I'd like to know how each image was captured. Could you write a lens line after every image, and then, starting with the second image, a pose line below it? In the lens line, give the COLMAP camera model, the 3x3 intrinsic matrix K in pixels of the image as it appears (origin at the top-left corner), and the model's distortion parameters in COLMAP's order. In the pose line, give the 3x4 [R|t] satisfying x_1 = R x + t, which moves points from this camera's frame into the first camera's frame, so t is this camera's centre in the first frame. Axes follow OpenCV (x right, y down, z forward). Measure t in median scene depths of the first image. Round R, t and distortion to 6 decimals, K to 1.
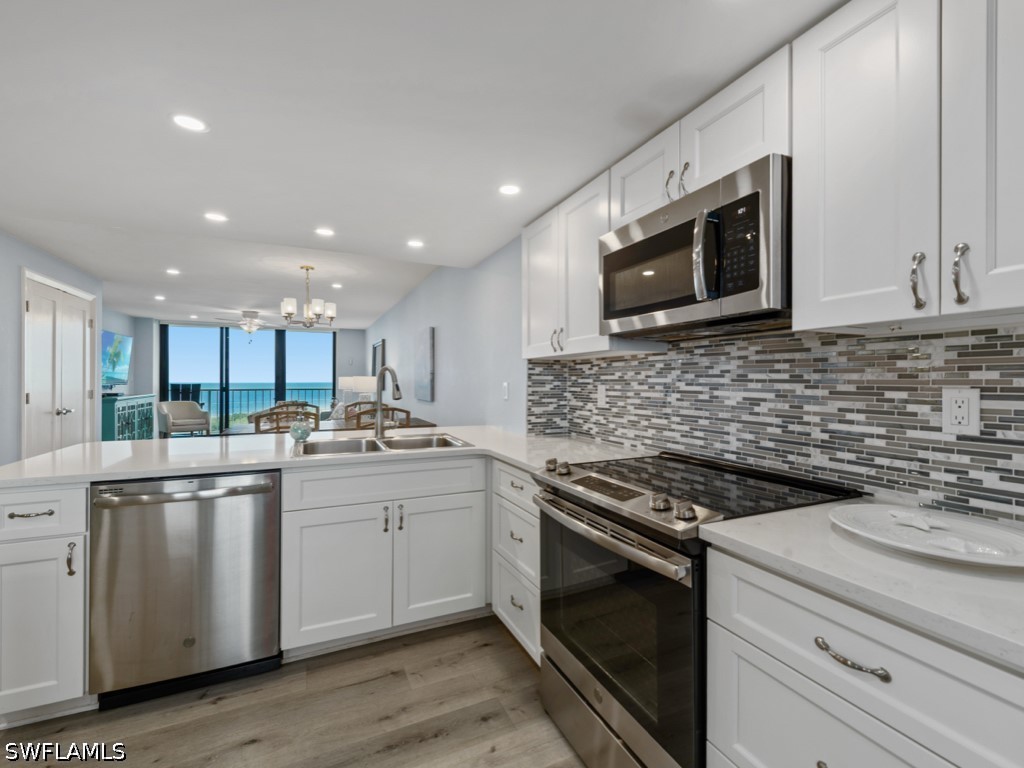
lens RADIAL K [[450.4, 0, 522.0], [0, 450.4, 379.6], [0, 0, 1]] dist [0.003464, 0.000216]
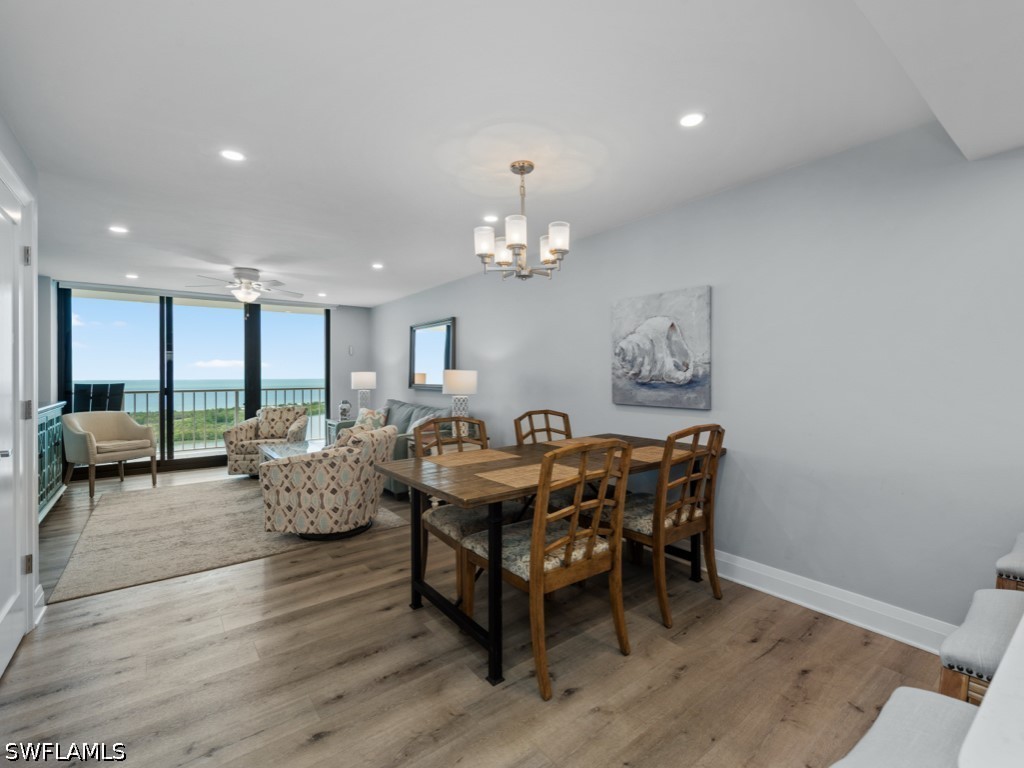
lens RADIAL K [[457.9, 0, 509.8], [0, 457.9, 374.6], [0, 0, 1]] dist [0.015181, -0.005991]
pose [[0.979124, -0.006604, 0.203156, -0.305681], [0.006135, 0.999977, 0.002942, -0.001323], [-0.203171, -0.001634, 0.979142, 0.237300]]
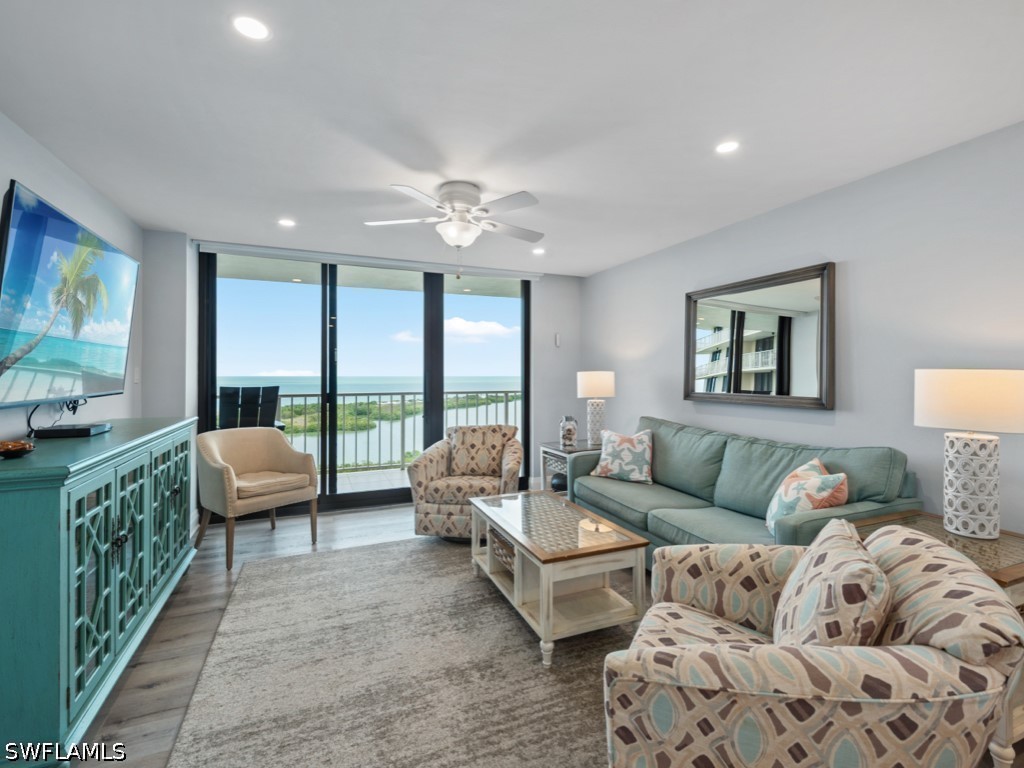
lens RADIAL K [[457.9, 0, 509.8], [0, 457.9, 374.6], [0, 0, 1]] dist [0.015181, -0.005991]
pose [[0.999141, -0.002046, -0.041391, -0.452138], [0.002283, 0.999981, 0.005677, -0.004511], [0.041378, -0.005767, 0.999127, 0.529805]]
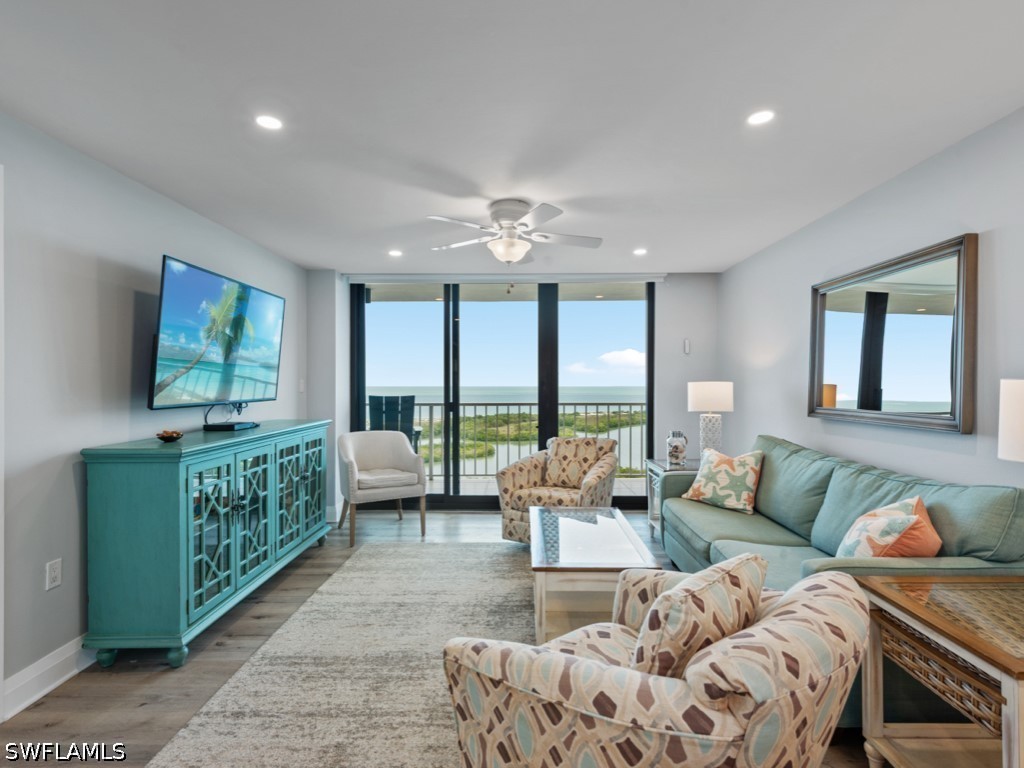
lens RADIAL K [[491.6, 0, 522.4], [0, 491.6, 389.6], [0, 0, 1]] dist [0.013031, -0.000775]
pose [[0.902745, 0.001941, -0.430172, -0.347340], [0.005027, 0.999874, 0.015061, -0.005330], [0.430147, -0.015758, 0.902621, 0.530395]]
